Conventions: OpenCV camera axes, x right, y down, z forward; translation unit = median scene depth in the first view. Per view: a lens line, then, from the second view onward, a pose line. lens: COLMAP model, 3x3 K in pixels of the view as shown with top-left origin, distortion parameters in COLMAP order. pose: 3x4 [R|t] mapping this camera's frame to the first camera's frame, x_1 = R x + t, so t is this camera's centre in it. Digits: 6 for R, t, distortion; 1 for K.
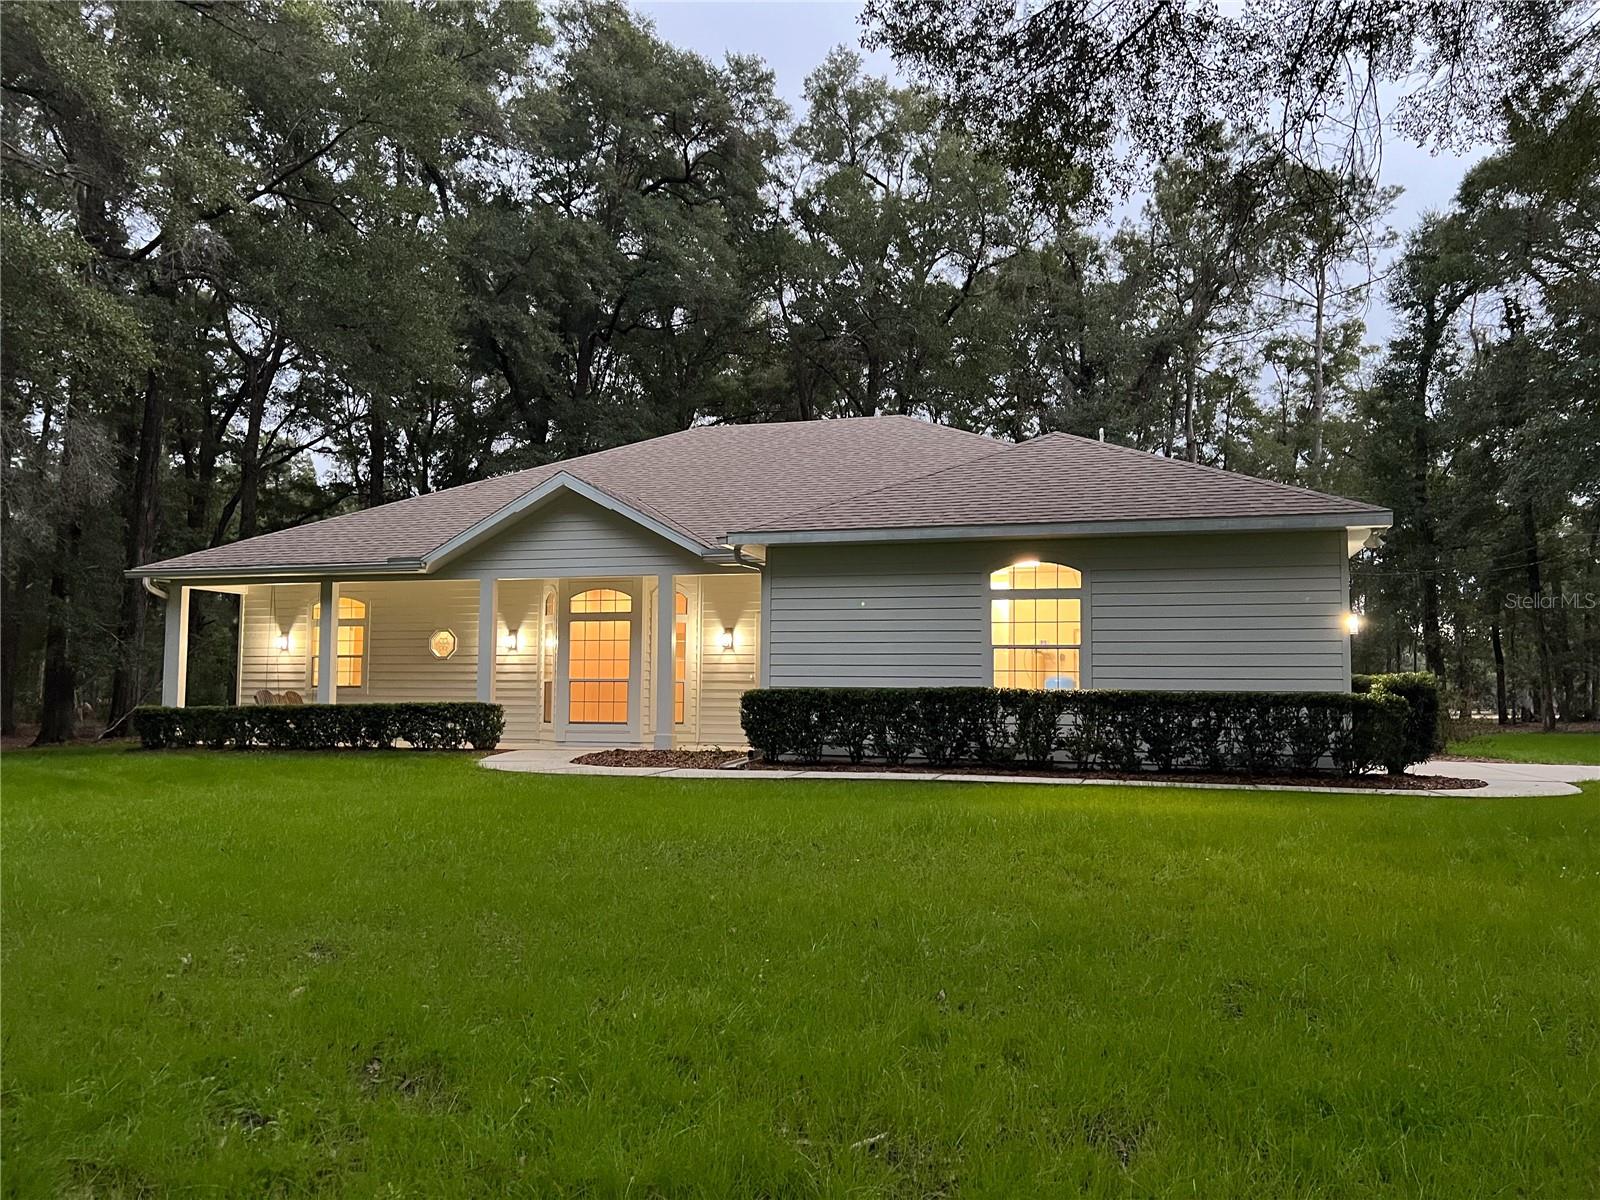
lens RADIAL K [[1225.4, 0, 800.0], [0, 1225.4, 600.0], [0, 0, 1]] dist [0.008730, 0.003266]
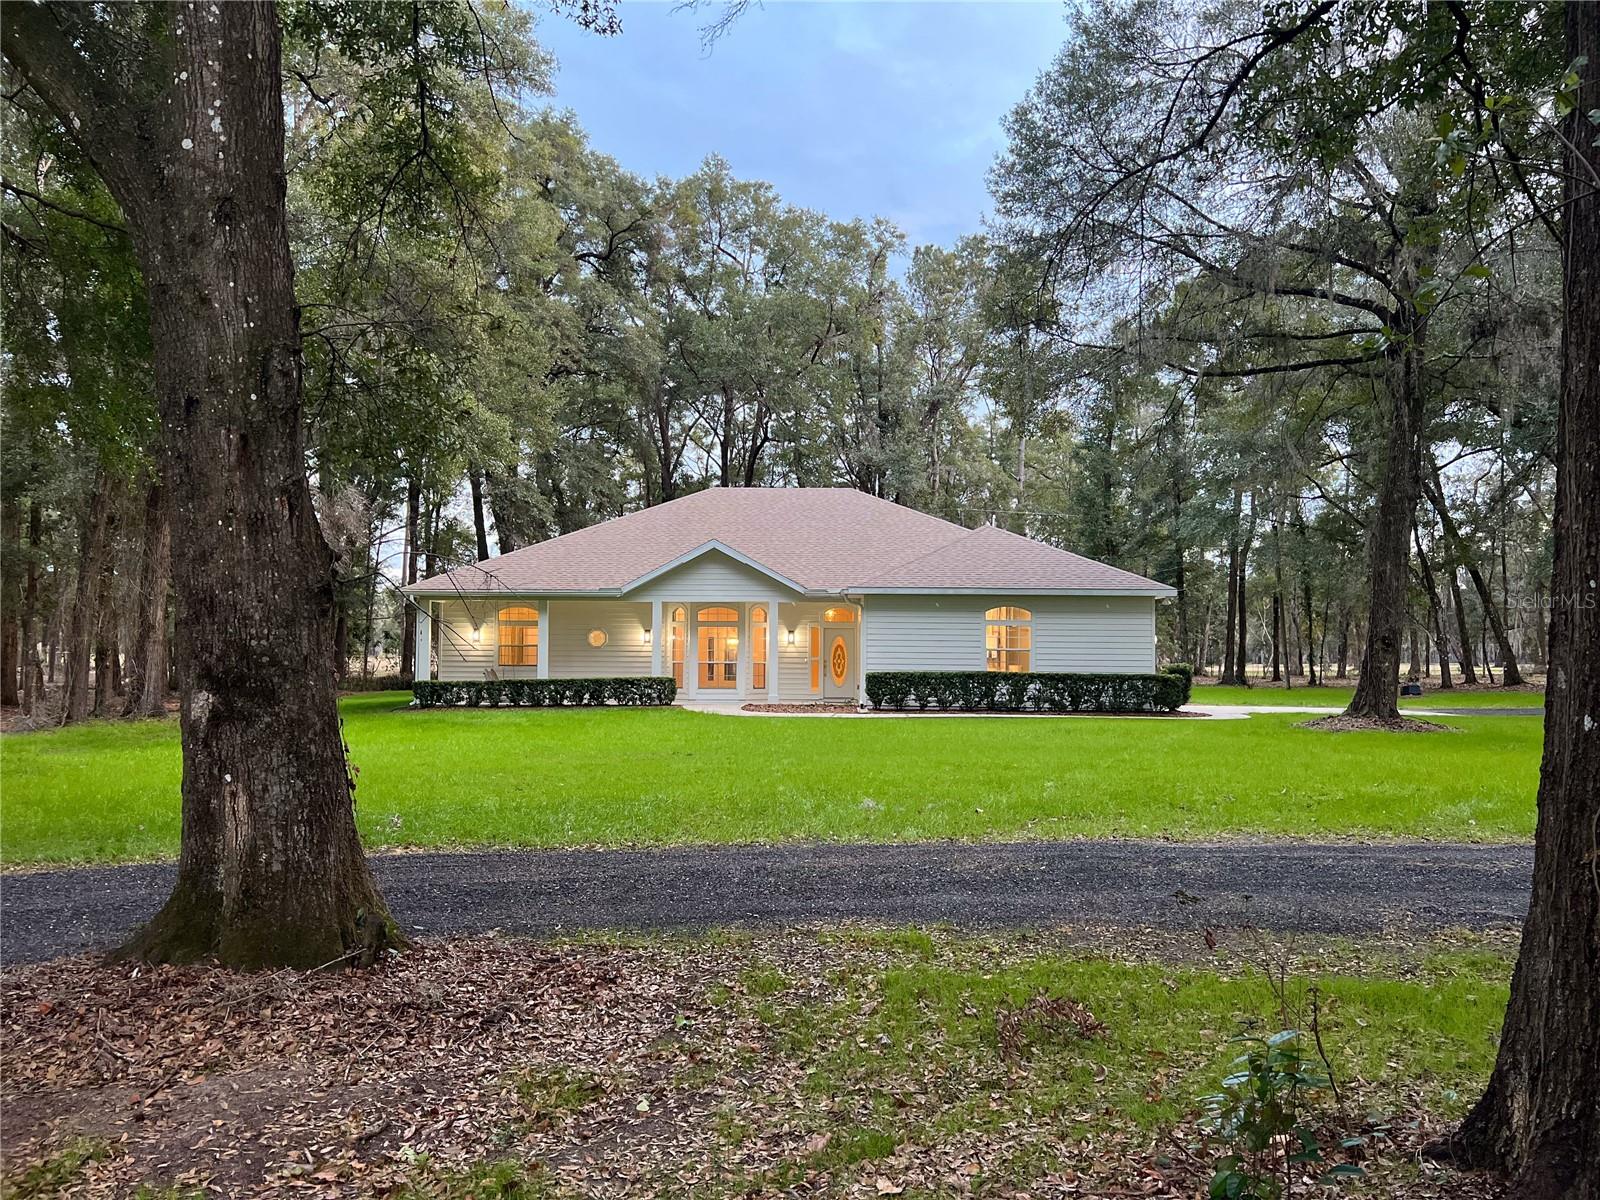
lens RADIAL K [[1225.4, 0, 800.0], [0, 1225.4, 600.0], [0, 0, 1]] dist [0.008730, 0.003266]
pose [[0.961436, 0.011707, 0.274781, -0.689539], [-0.022168, 0.999142, 0.034994, -0.105881], [-0.274135, -0.039735, 0.960870, -0.822342]]
